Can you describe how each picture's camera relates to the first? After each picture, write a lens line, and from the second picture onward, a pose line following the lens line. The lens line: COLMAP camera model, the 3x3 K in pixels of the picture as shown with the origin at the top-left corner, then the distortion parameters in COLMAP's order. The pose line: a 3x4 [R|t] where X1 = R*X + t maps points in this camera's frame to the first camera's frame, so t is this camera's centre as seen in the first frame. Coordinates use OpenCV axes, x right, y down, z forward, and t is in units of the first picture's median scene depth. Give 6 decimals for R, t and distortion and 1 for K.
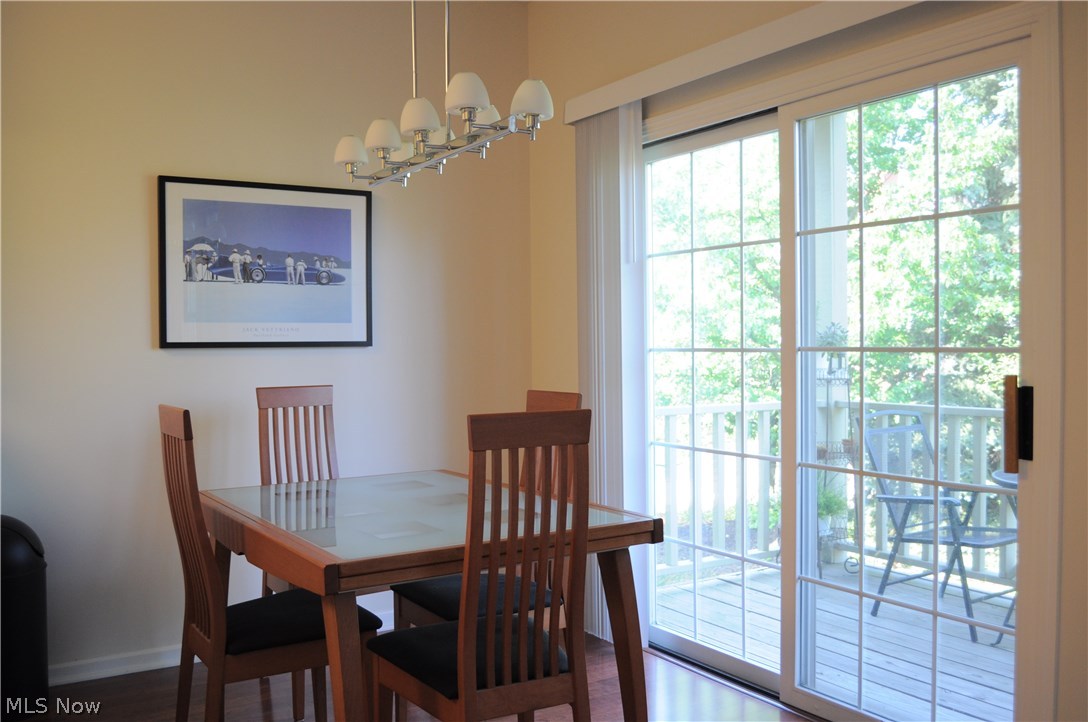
lens RADIAL K [[934.2, 0, 544.0], [0, 934.2, 361.0], [0, 0, 1]] dist [-0.090293, 0.000456]
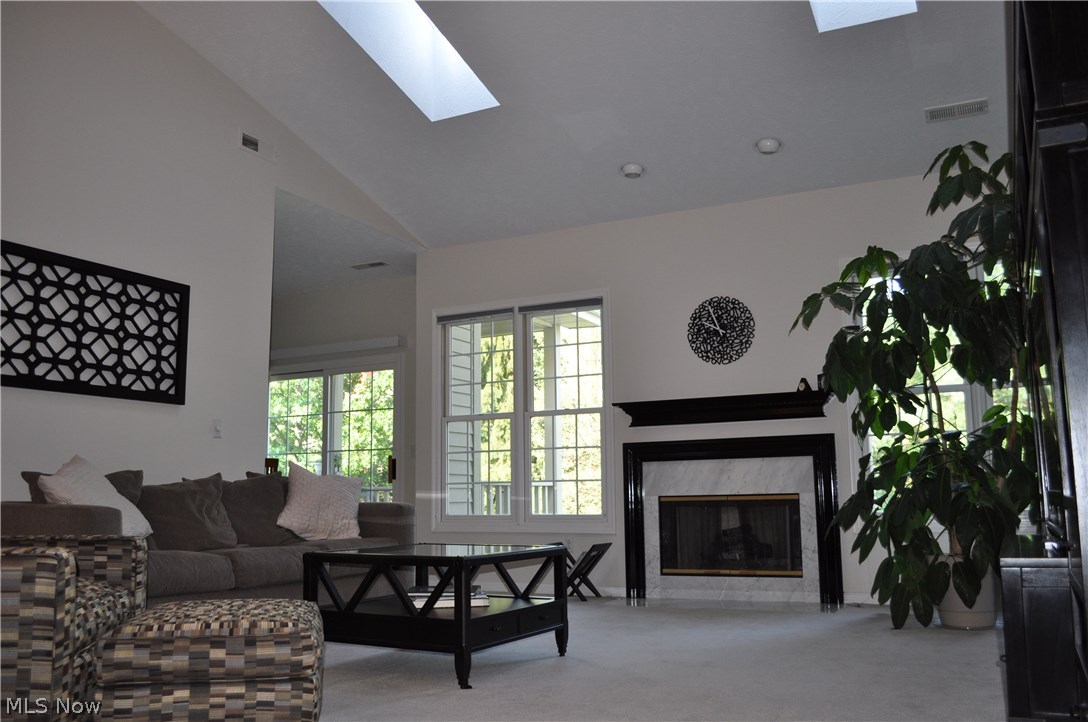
lens RADIAL K [[937.5, 0, 544.0], [0, 937.5, 361.0], [0, 0, 1]] dist [-0.003915, -0.002746]
pose [[0.857708, 0.074492, 0.508712, -0.456044], [0.016387, 0.984985, -0.171863, 0.152262], [-0.513876, 0.155744, 0.843608, -1.294442]]
